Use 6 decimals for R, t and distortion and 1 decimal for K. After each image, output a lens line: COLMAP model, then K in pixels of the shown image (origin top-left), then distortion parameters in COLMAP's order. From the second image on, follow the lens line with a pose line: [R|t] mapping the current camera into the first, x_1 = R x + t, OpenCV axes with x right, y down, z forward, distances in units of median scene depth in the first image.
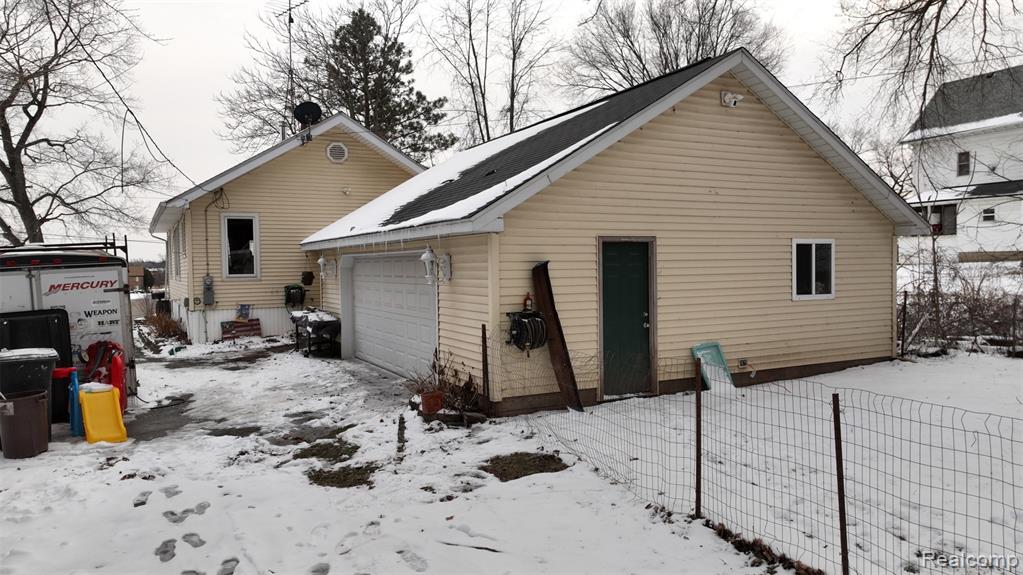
lens RADIAL K [[711.3, 0, 511.5], [0, 711.3, 287.5], [0, 0, 1]] dist [-0.001634, 0.002439]
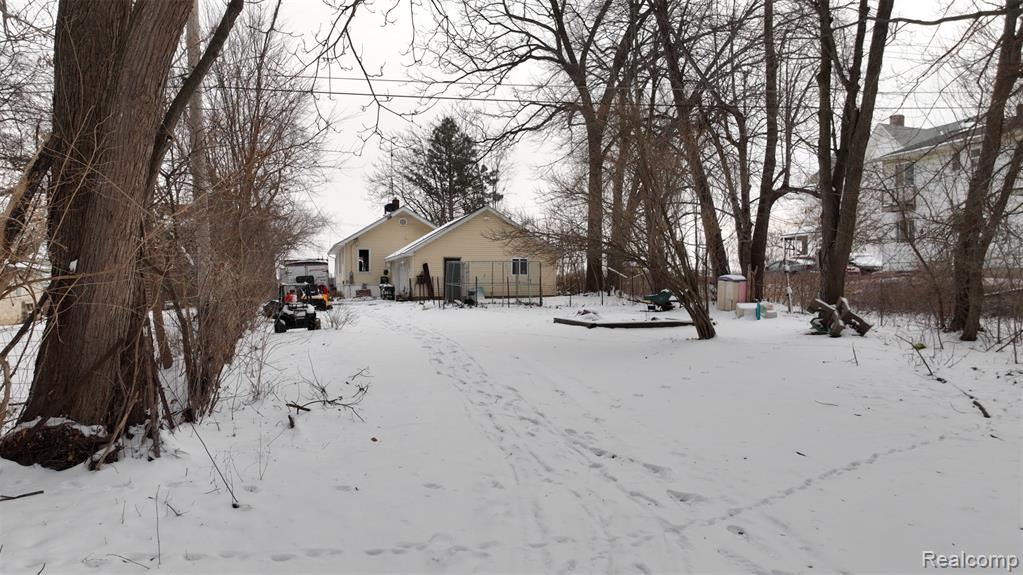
lens RADIAL K [[711.3, 0, 511.5], [0, 711.3, 287.5], [0, 0, 1]] dist [-0.001634, 0.002439]
pose [[0.979751, 0.008172, -0.200054, 0.631366], [-0.013436, 0.999598, -0.024968, 0.092743], [0.199769, 0.027151, 0.979467, -1.349871]]
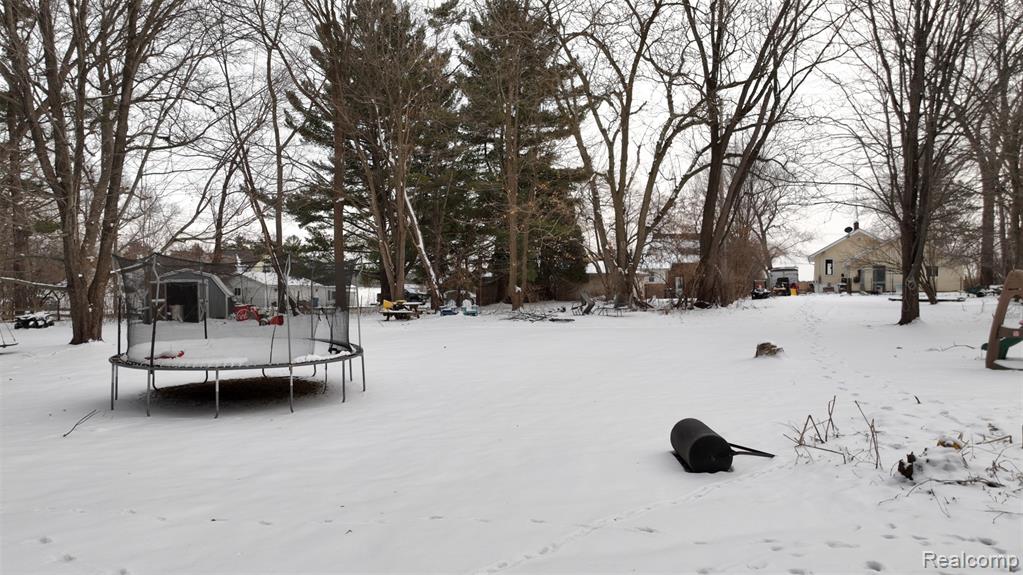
lens RADIAL K [[711.3, 0, 511.5], [0, 711.3, 287.5], [0, 0, 1]] dist [-0.001634, 0.002439]
pose [[0.623245, 0.011638, -0.781940, 1.449041], [-0.032481, 0.999412, -0.011014, 0.139600], [0.781352, 0.032263, 0.623256, -2.528086]]
